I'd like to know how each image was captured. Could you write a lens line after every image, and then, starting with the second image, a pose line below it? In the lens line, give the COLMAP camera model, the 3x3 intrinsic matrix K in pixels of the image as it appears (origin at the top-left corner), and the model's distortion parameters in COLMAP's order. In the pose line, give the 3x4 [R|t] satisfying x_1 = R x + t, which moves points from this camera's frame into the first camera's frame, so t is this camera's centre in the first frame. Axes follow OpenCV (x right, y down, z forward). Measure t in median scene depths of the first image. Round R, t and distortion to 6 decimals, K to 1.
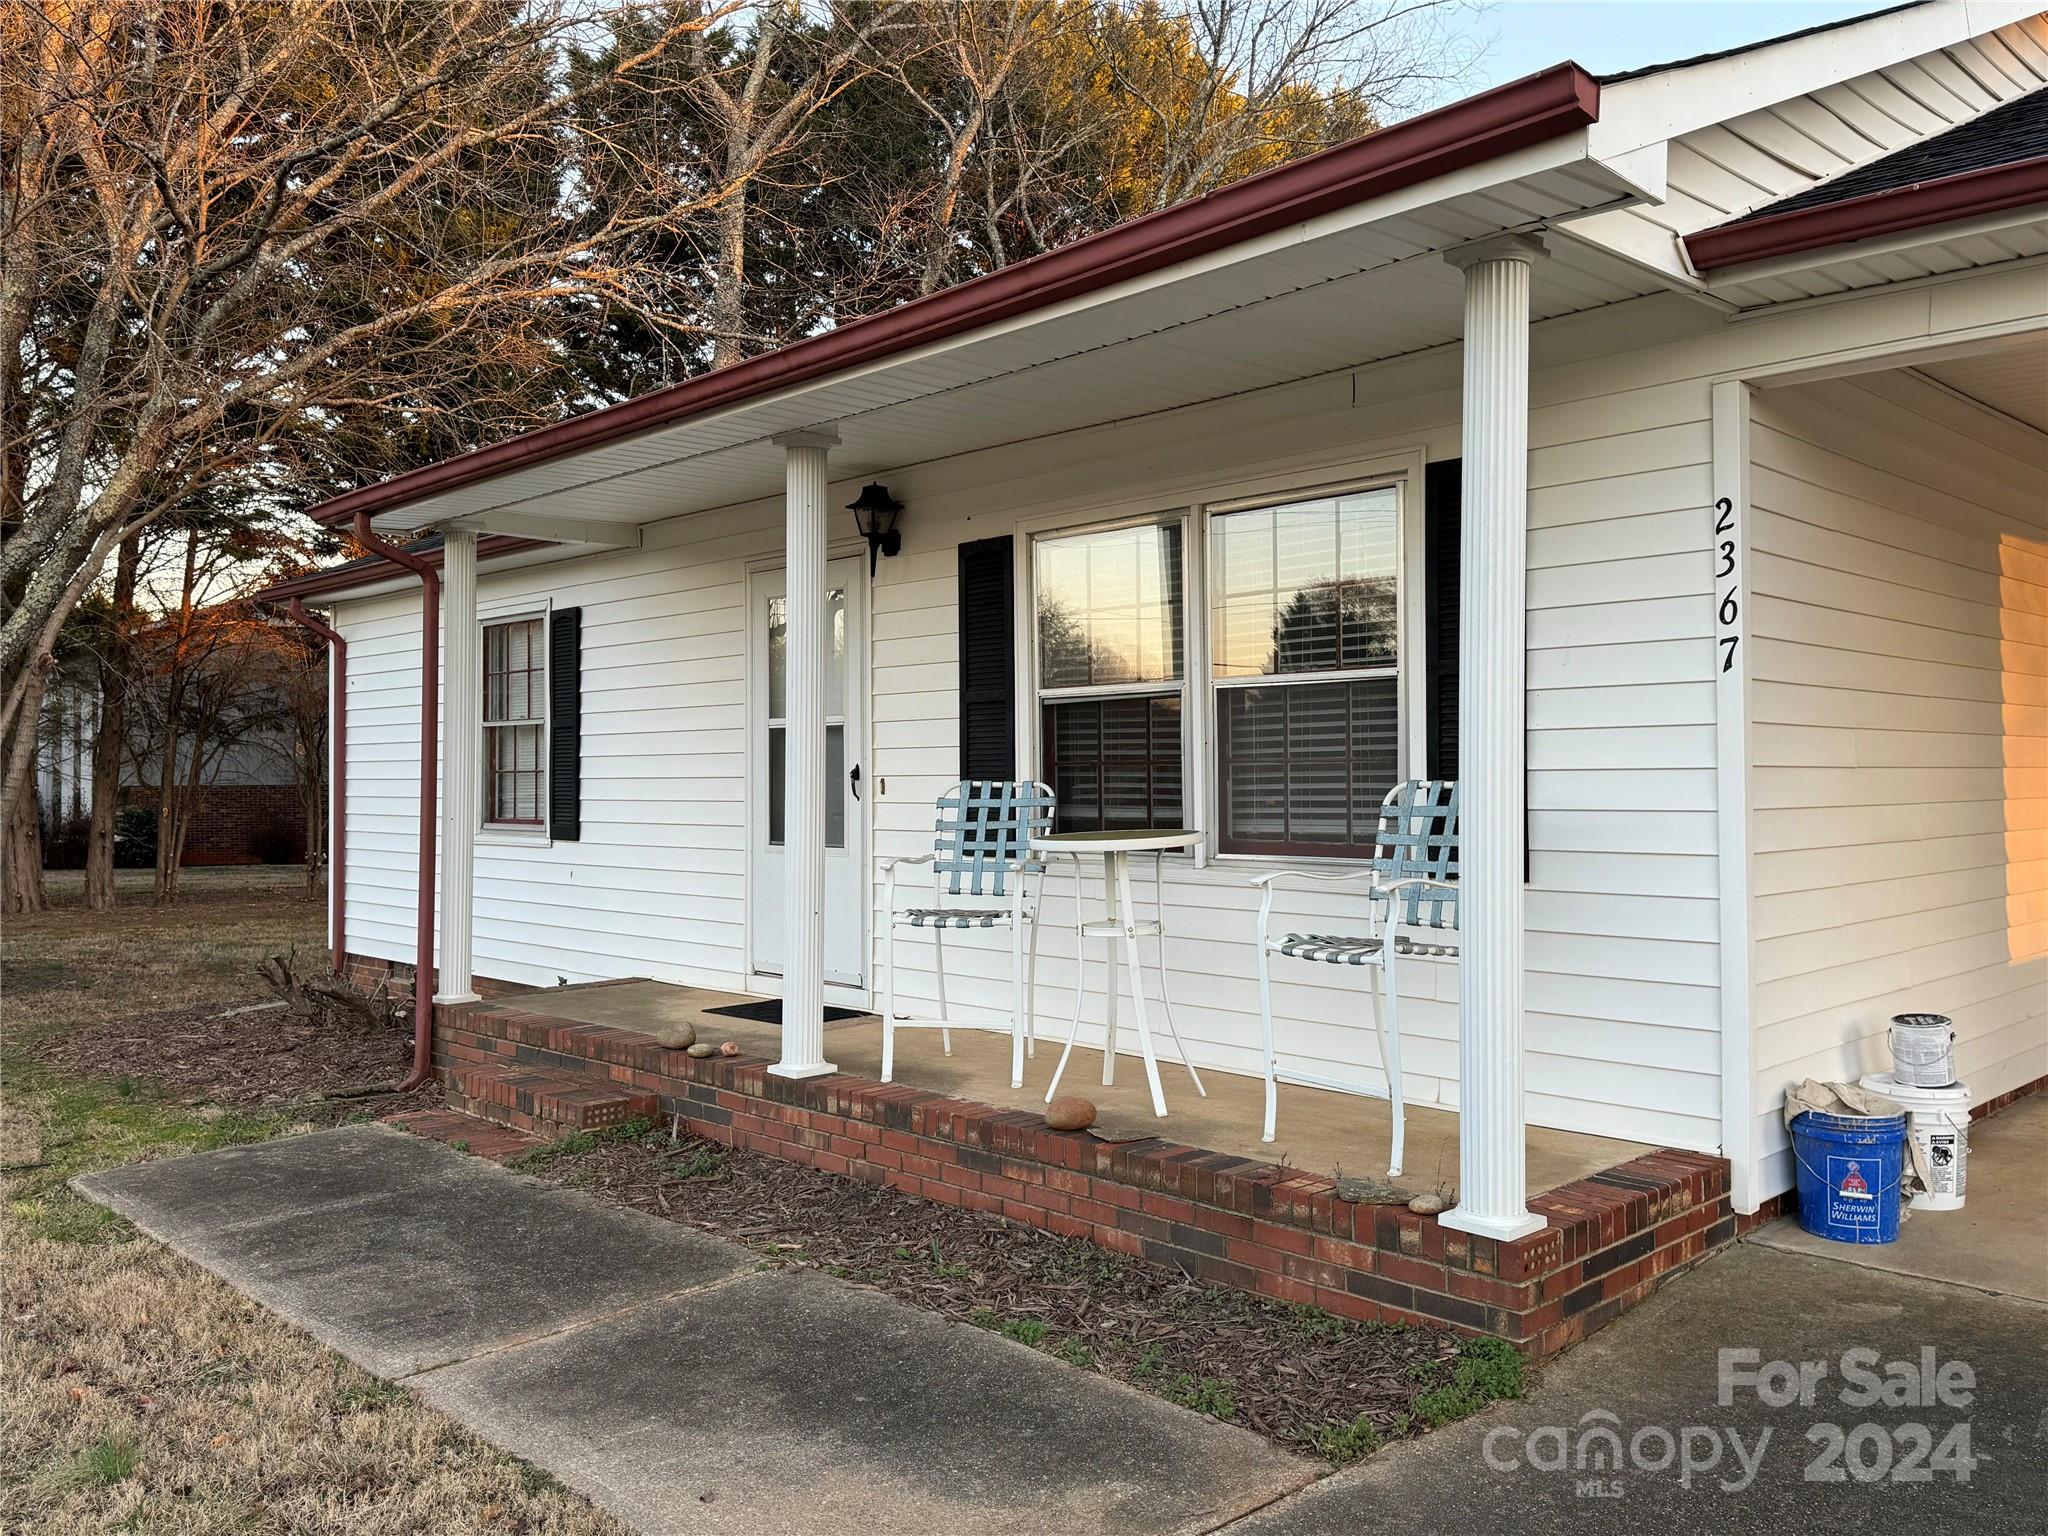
lens RADIAL K [[1606.9, 0, 1036.9], [0, 1606.9, 759.6], [0, 0, 1]] dist [0.029773, -0.031780]
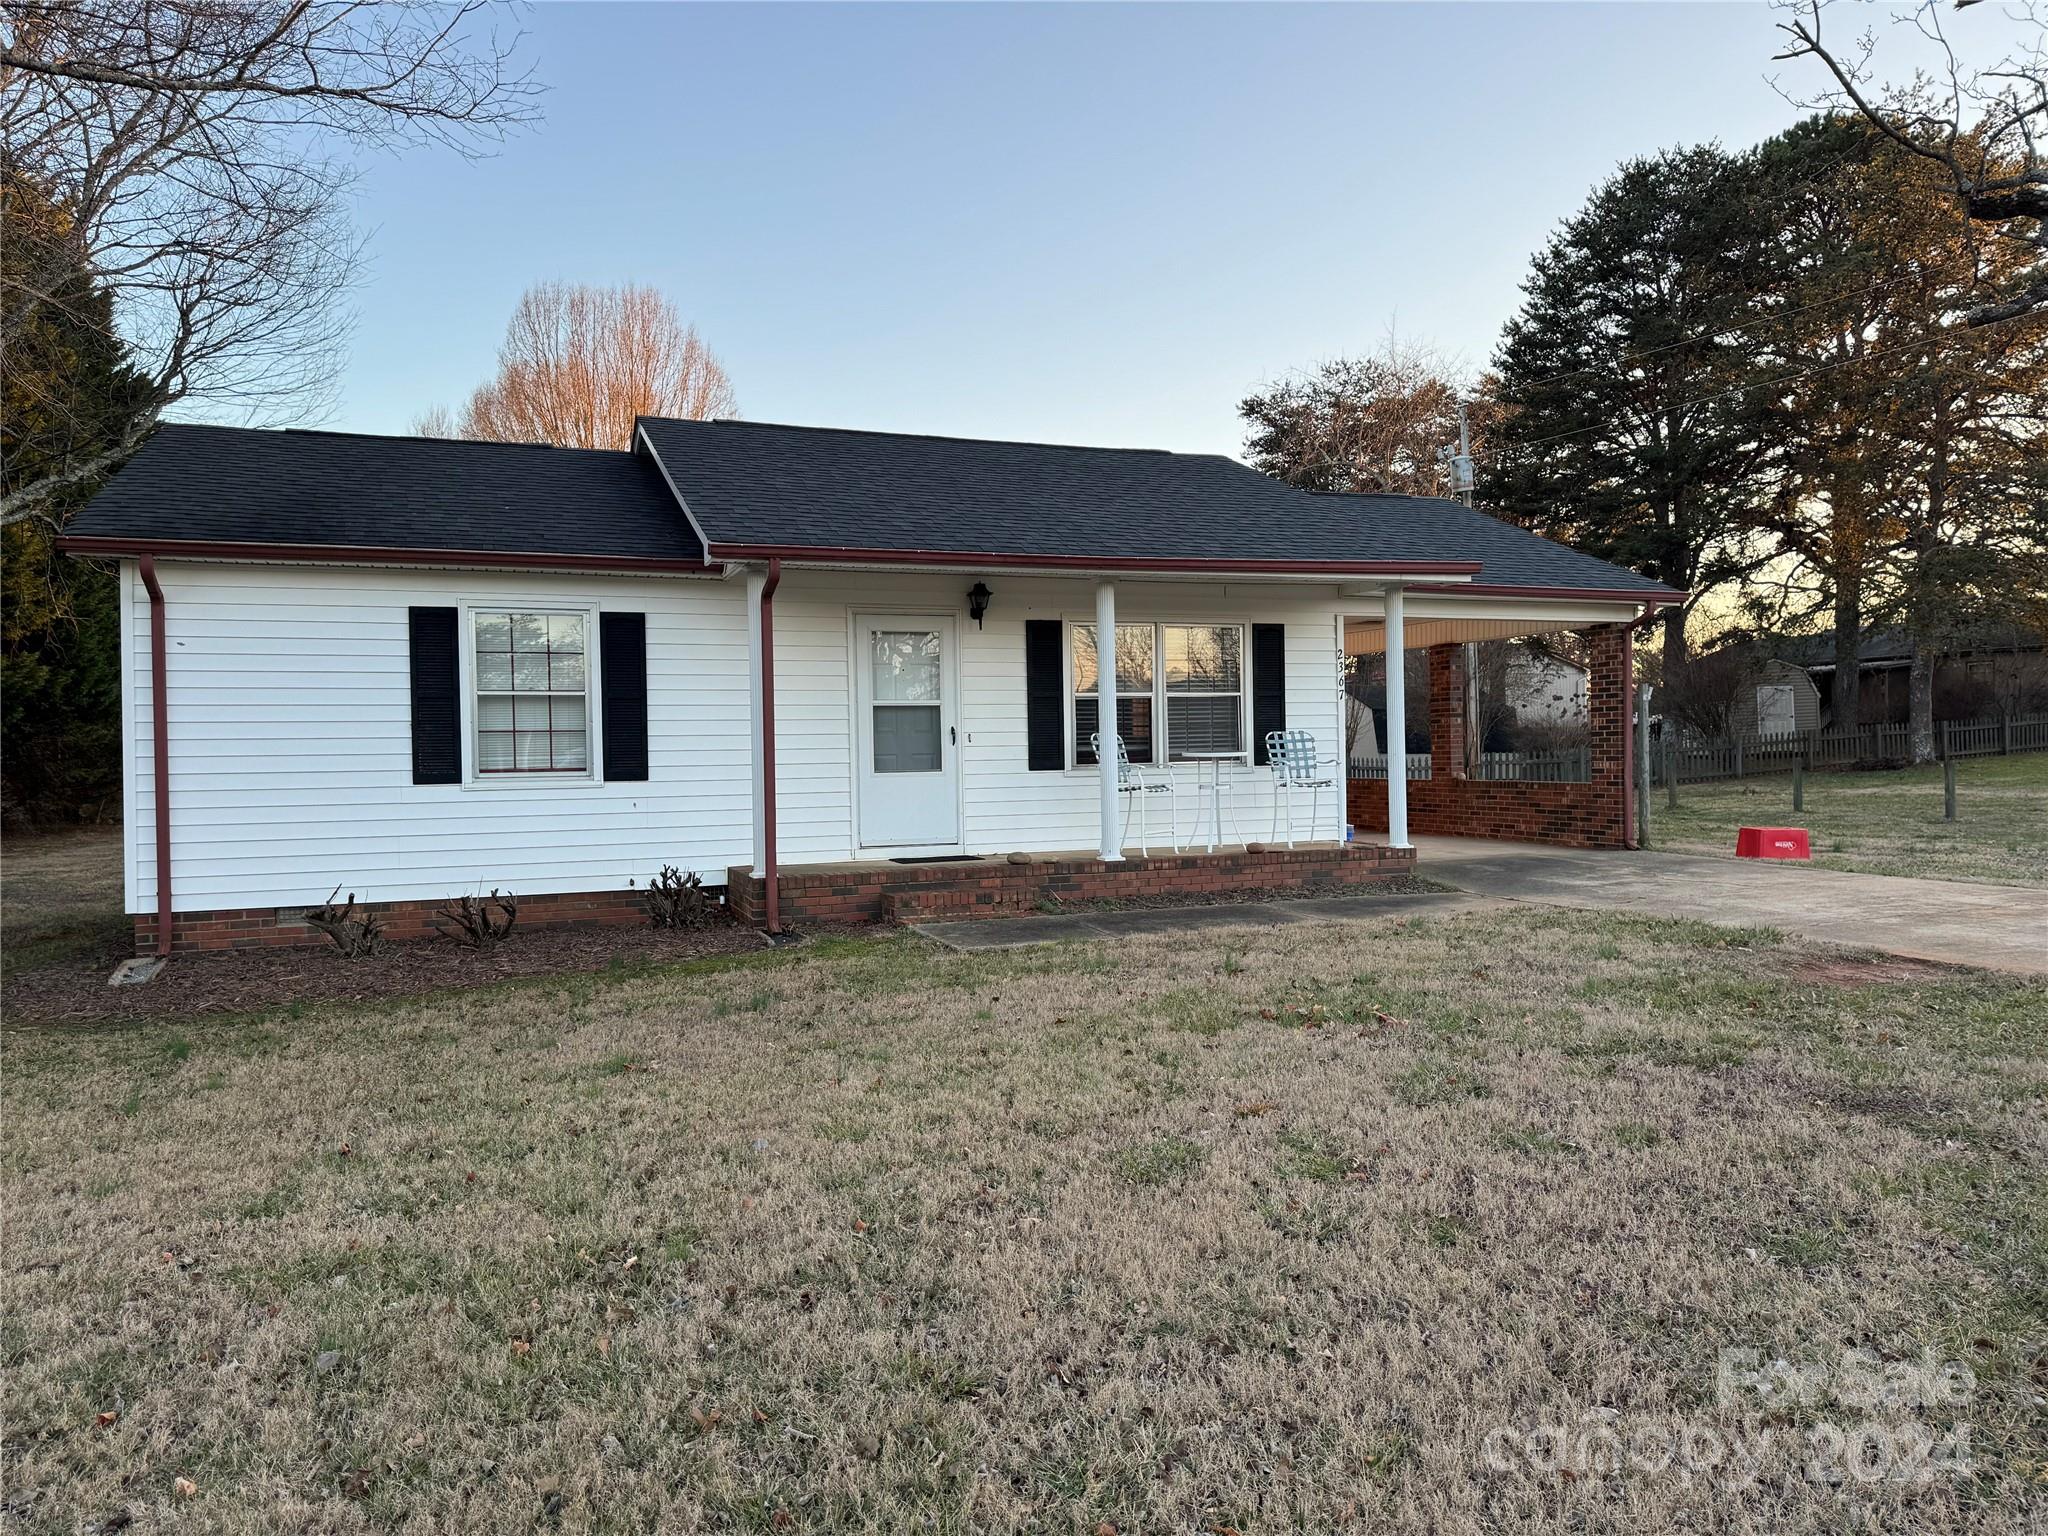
lens RADIAL K [[1455.4, 0, 1026.1], [0, 1455.4, 768.6], [0, 0, 1]] dist [0.009025, 0.001743]
pose [[0.383221, -0.010851, 0.923593, -1.682505], [0.001261, 0.999936, 0.011225, 0.034140], [-0.923656, -0.003137, 0.383210, 0.264461]]
